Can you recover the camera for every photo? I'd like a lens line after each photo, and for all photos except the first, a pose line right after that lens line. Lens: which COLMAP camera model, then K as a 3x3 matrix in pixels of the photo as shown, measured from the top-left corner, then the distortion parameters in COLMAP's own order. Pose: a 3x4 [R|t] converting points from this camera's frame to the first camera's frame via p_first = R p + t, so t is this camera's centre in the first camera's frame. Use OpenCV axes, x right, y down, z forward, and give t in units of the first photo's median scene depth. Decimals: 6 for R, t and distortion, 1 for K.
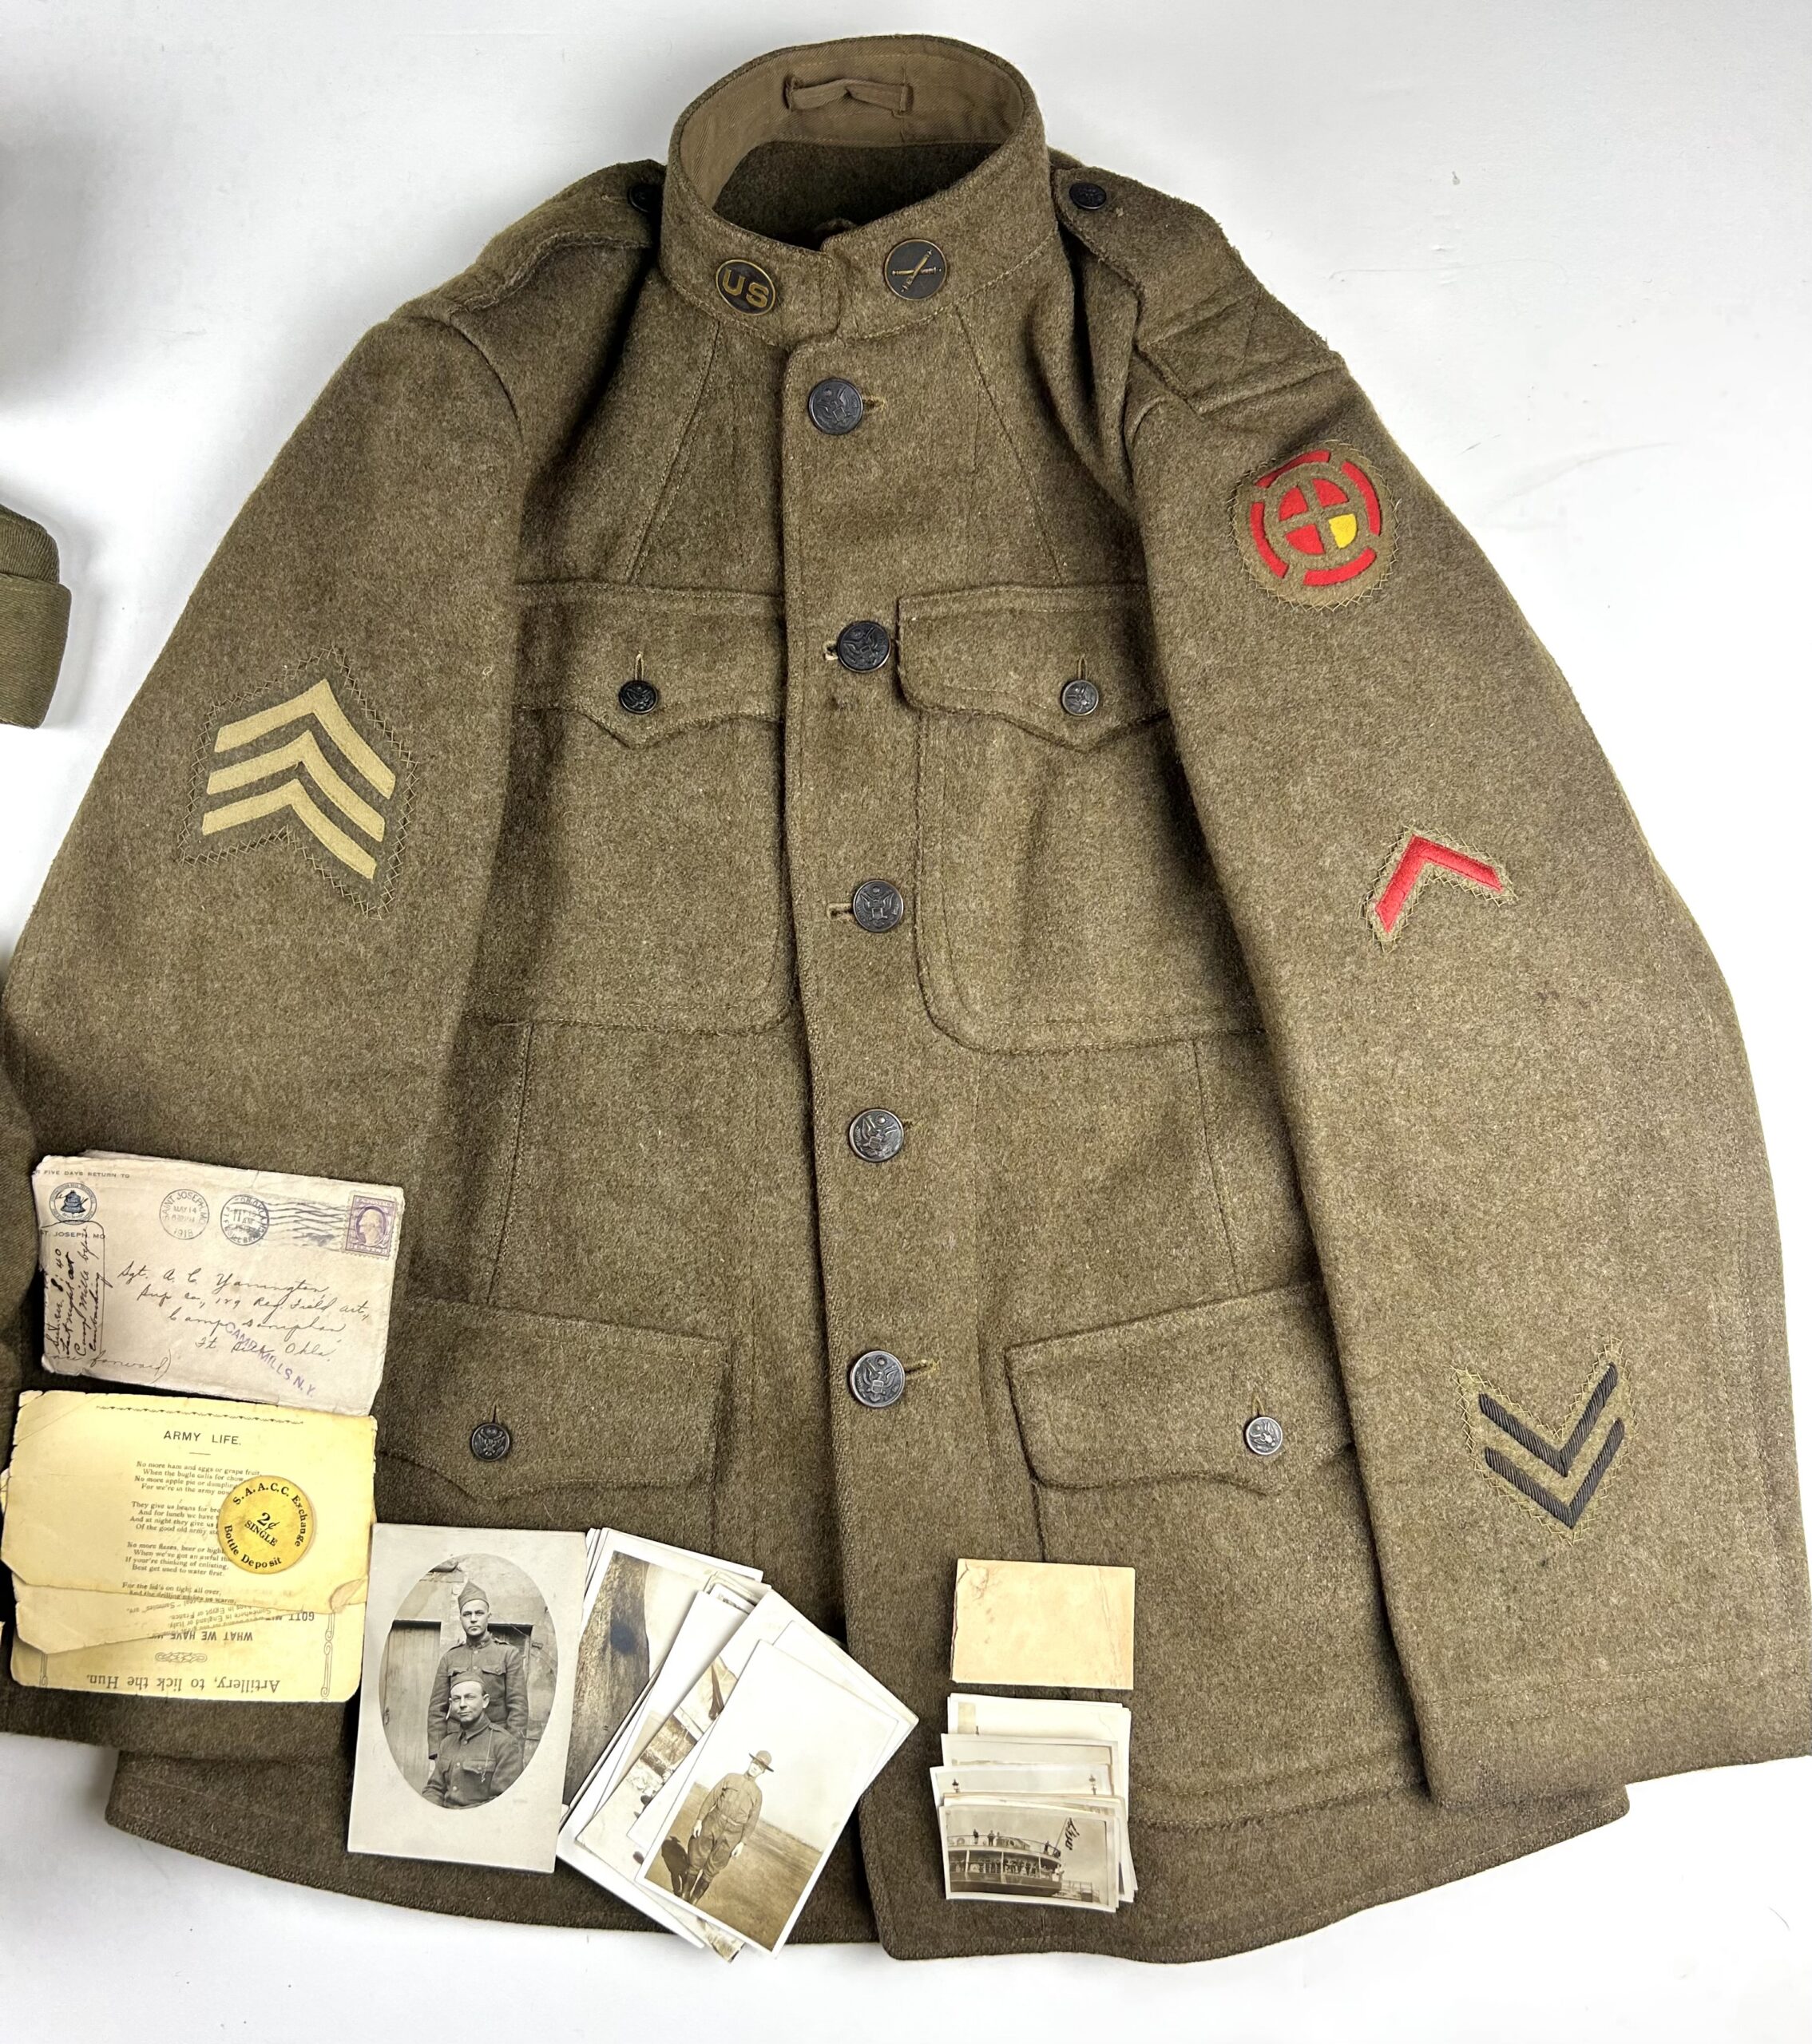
lens RADIAL K [[1832.8, 0, 909.7], [0, 1832.8, 932.2], [0, 0, 1]] dist [0.035656, -0.077243]
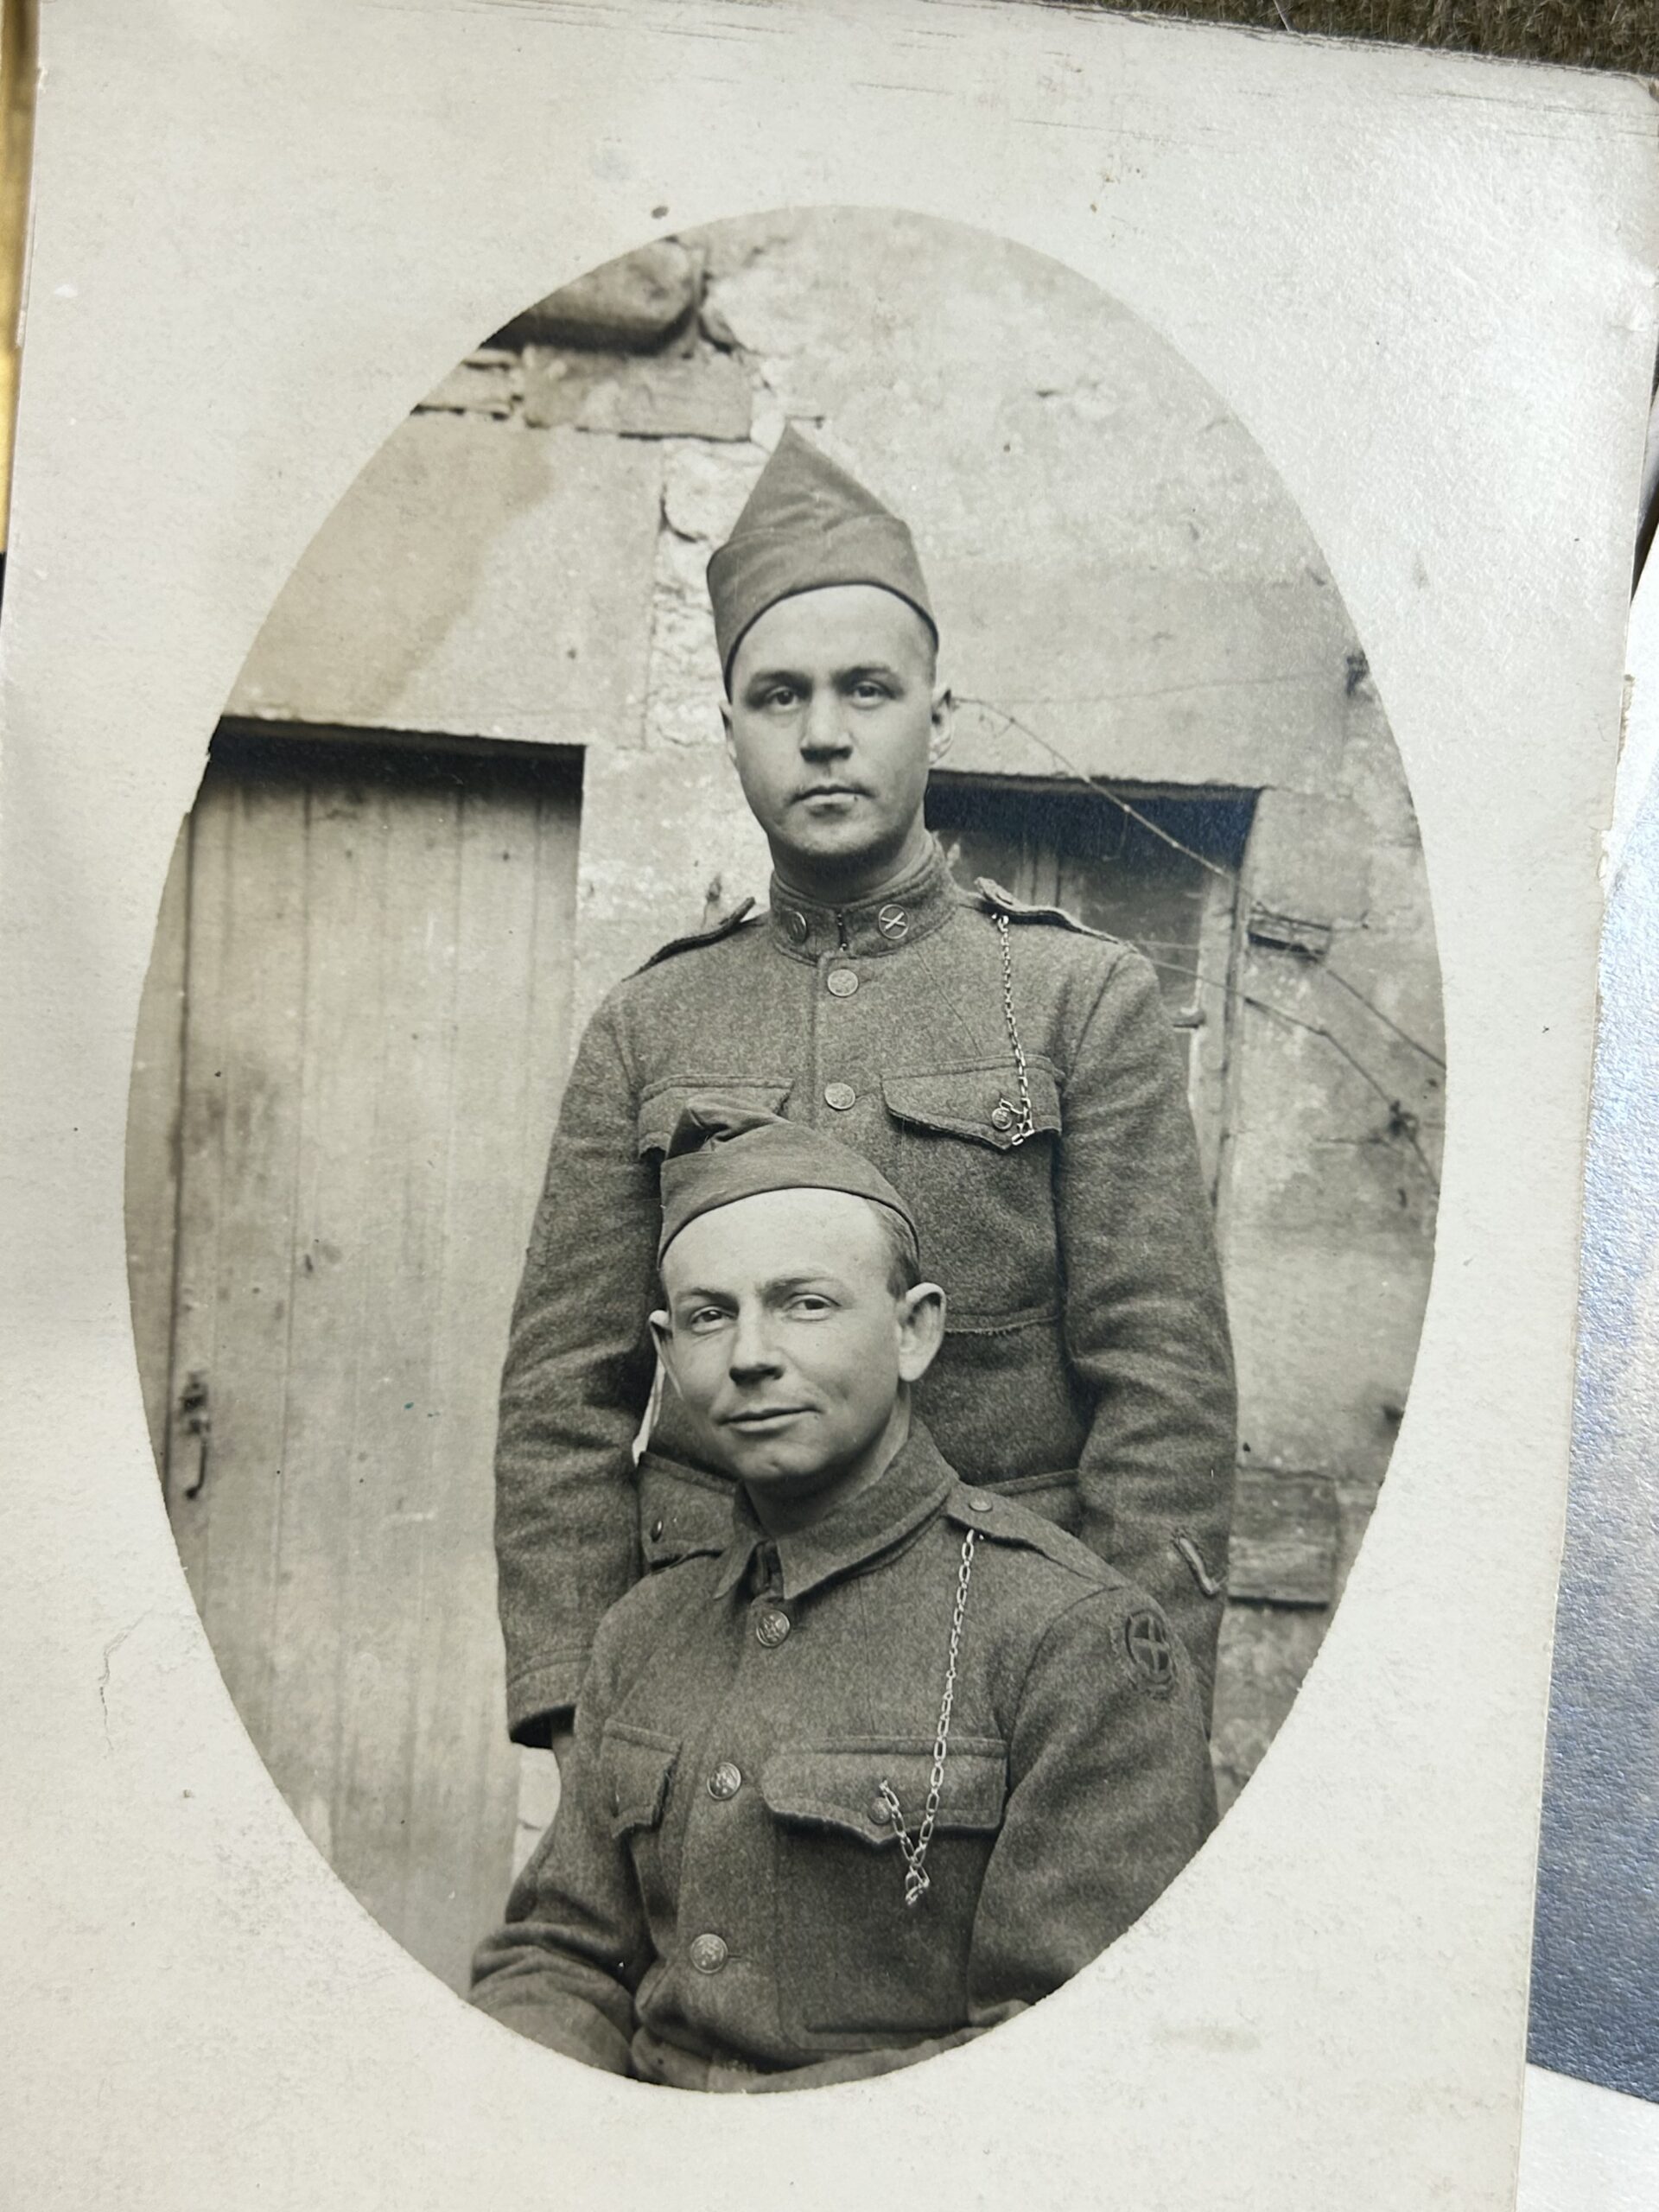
lens RADIAL K [[2554.6, 0, 806.1], [0, 2554.6, 1059.0], [0, 0, 1]] dist [0.012797, 0.000000]
pose [[1.000000, 0.000712, -0.000058, -0.238059], [-0.000696, 0.989053, 0.147558, 0.369432], [0.000162, -0.147558, 0.989053, 0.815143]]
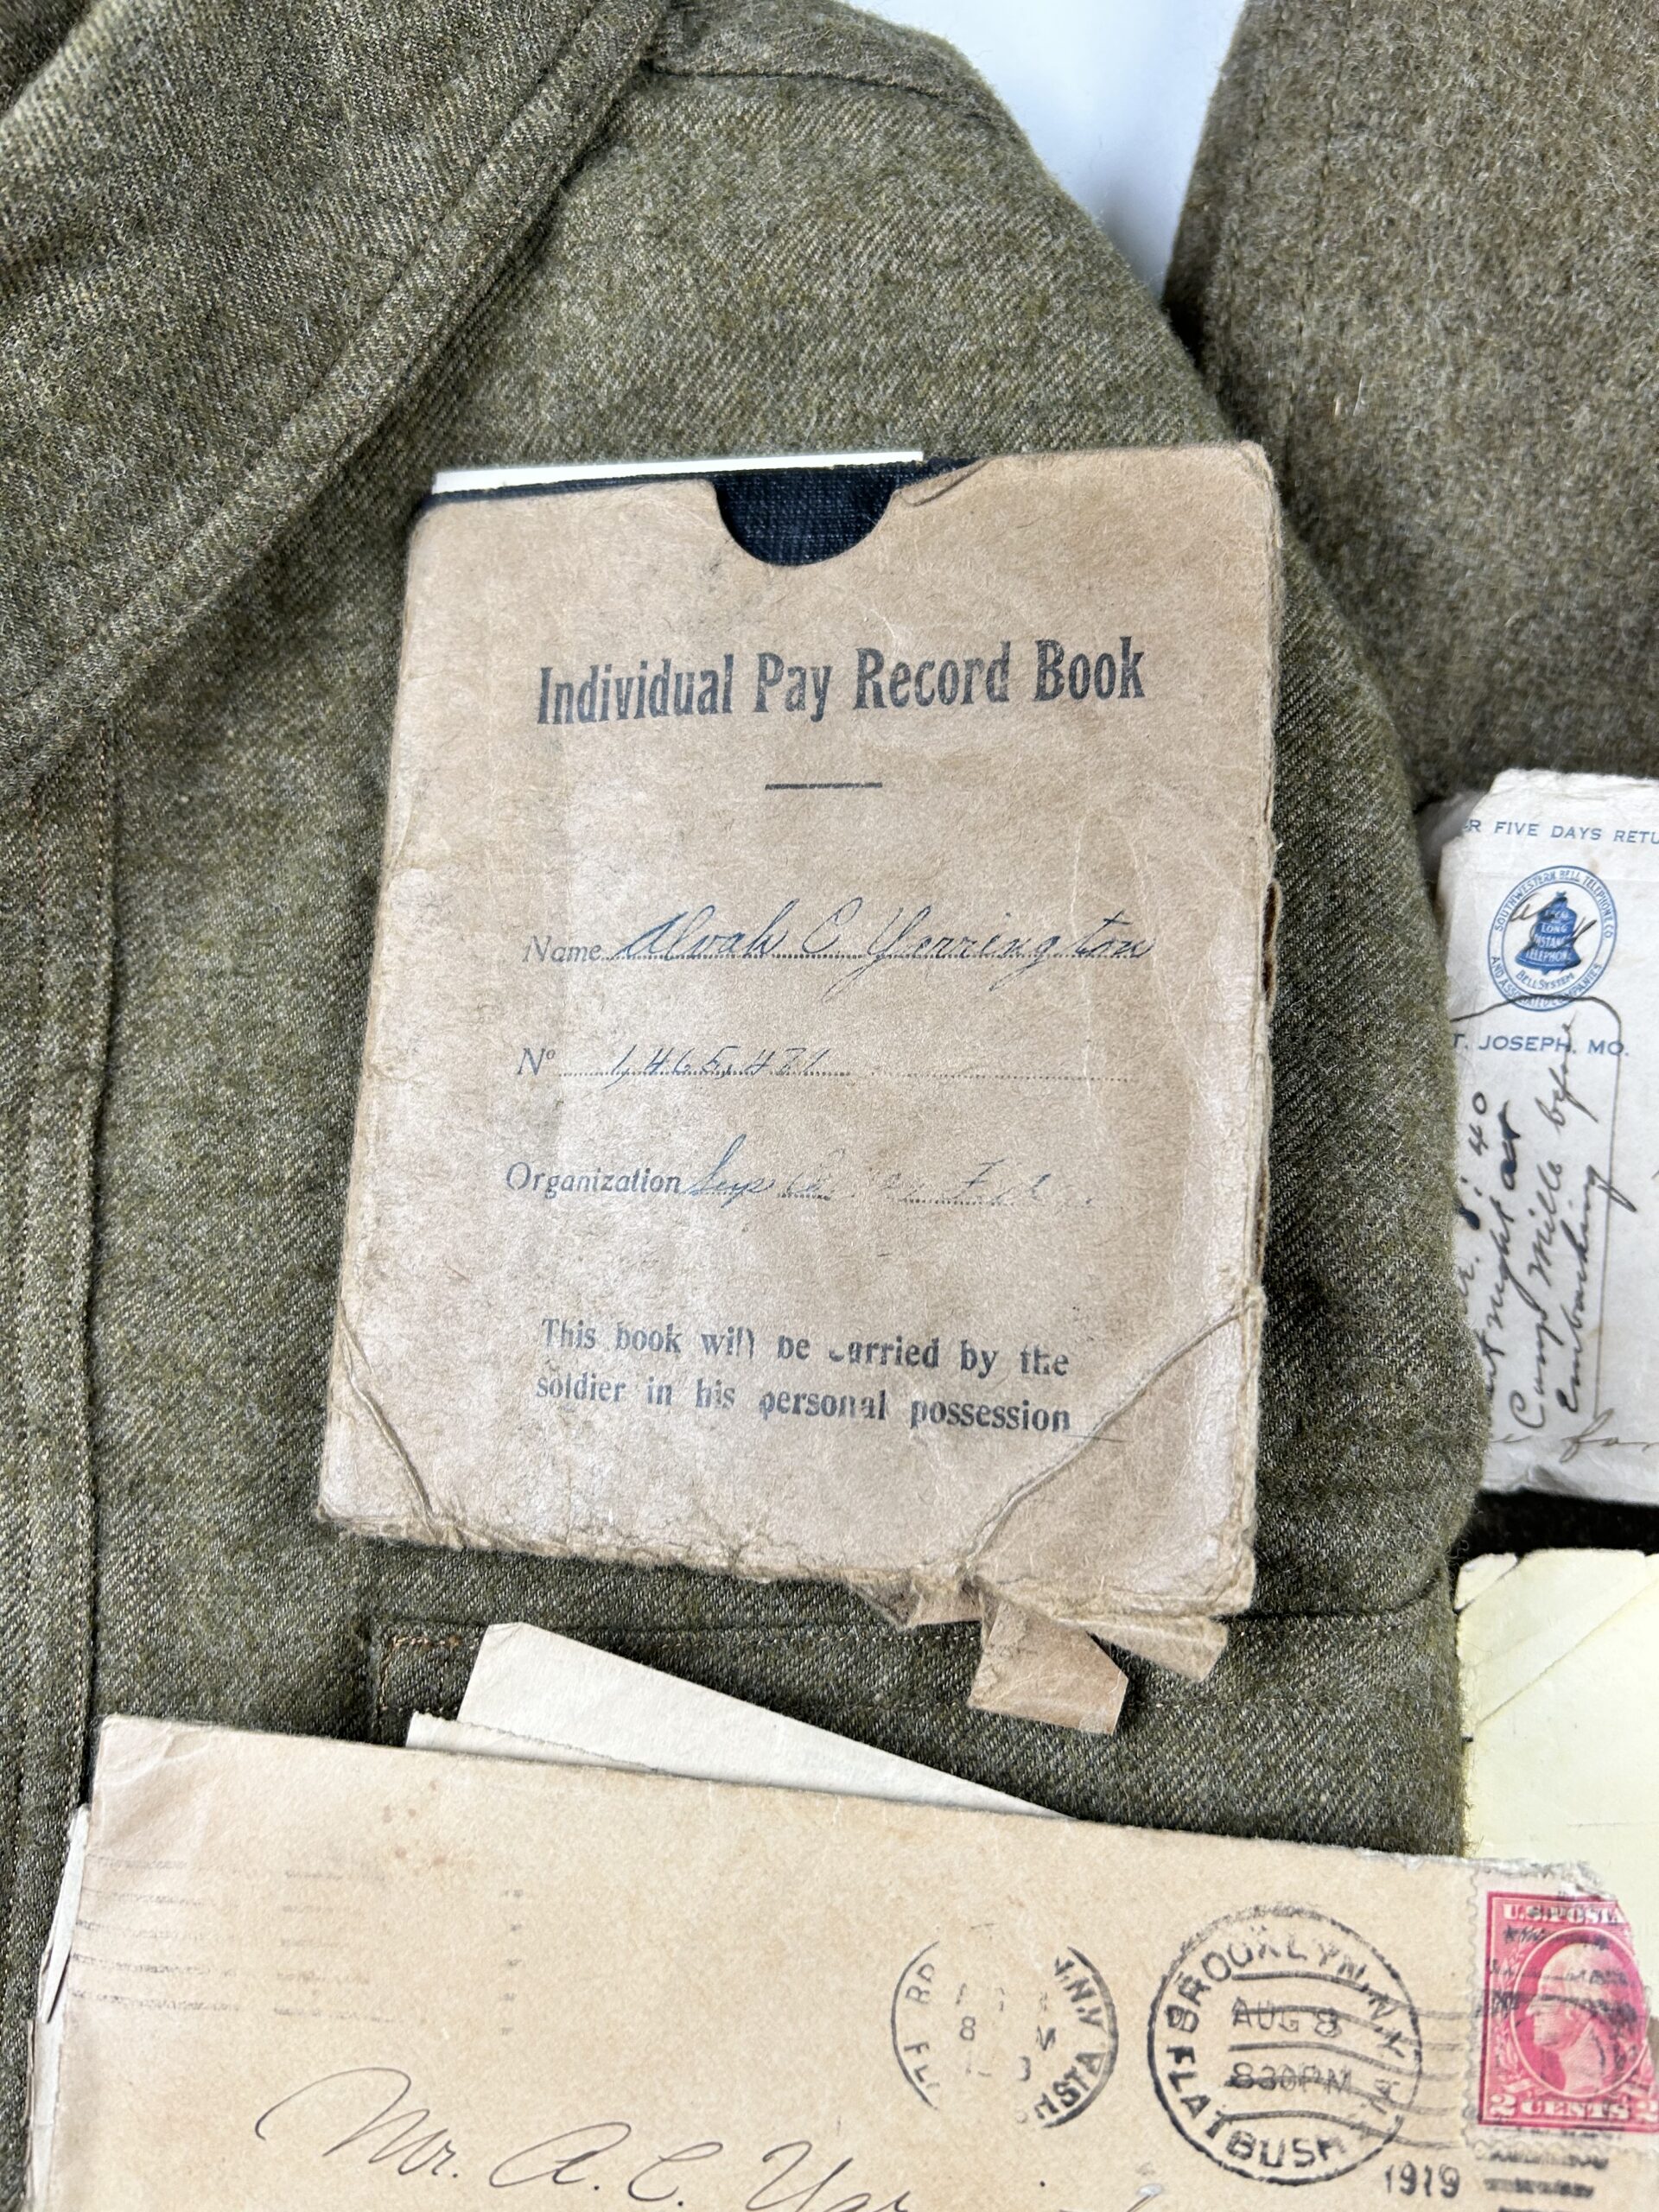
lens RADIAL K [[1787.7, 0, 844.0], [0, 1787.7, 1088.1], [0, 0, 1]] dist [0.009774, -0.052508]
pose [[0.999334, -0.035150, 0.009845, -0.579755], [0.034244, 0.996159, 0.080591, 0.145804], [-0.012639, -0.080200, 0.996699, 0.713734]]
